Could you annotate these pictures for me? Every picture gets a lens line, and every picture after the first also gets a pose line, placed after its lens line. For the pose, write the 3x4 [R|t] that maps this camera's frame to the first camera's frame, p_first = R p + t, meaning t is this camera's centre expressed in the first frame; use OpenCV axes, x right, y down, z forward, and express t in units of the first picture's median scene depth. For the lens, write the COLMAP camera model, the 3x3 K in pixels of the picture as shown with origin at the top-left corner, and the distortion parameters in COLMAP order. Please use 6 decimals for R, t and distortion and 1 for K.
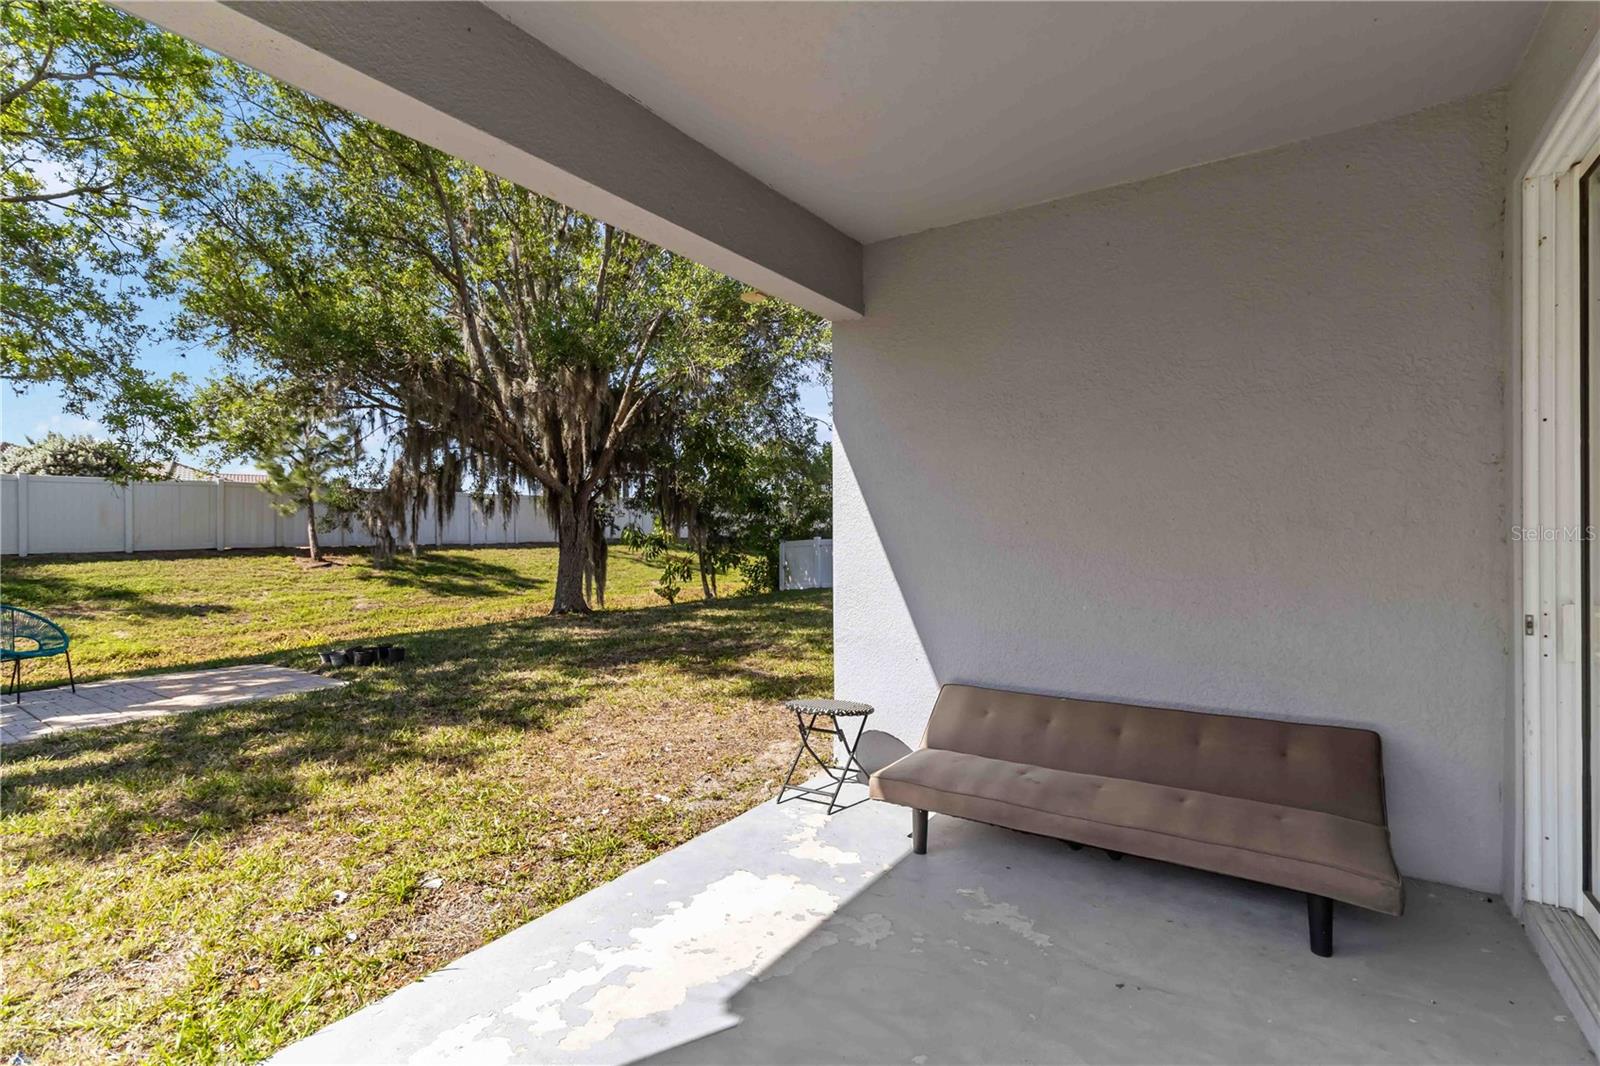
lens RADIAL K [[747.6, 0, 799.1], [0, 747.6, 537.4], [0, 0, 1]] dist [0.005913, 0.001682]
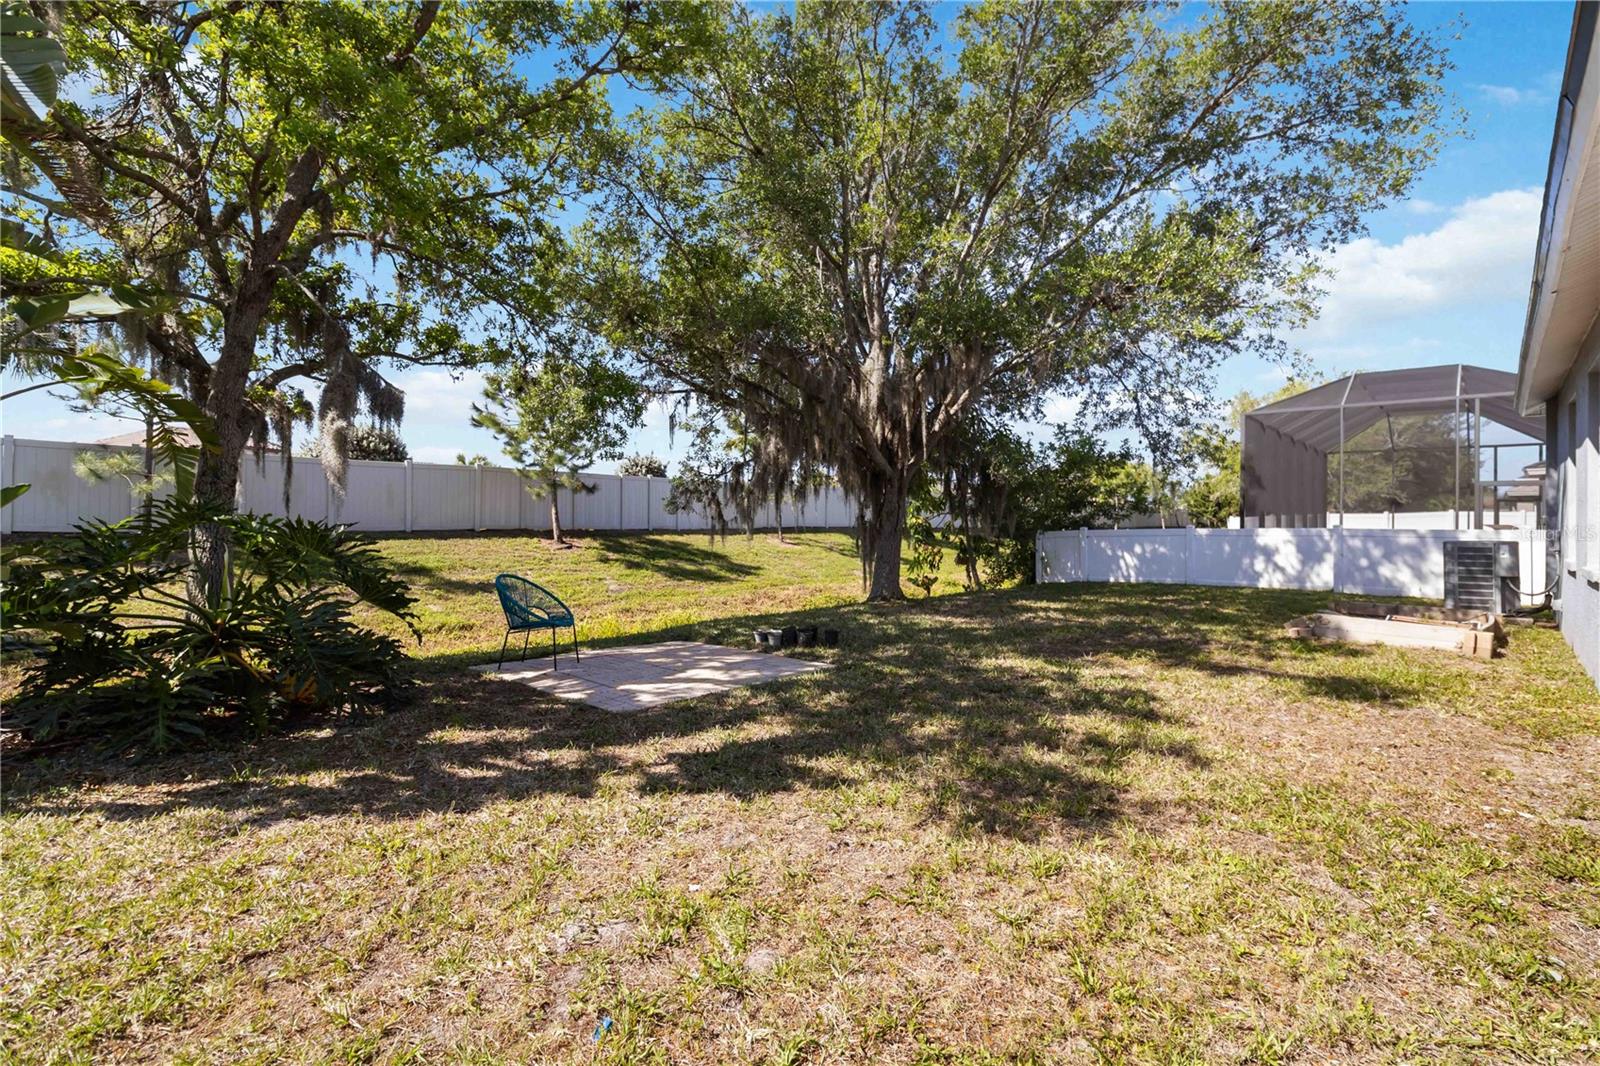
lens RADIAL K [[747.6, 0, 788.2], [0, 747.6, 519.0], [0, 0, 1]] dist [0.005913, 0.001682]
pose [[0.992535, 0.014725, -0.121065, -0.227368], [-0.016520, 0.999768, -0.013837, 0.008039], [0.120833, 0.015734, 0.992548, 0.003853]]
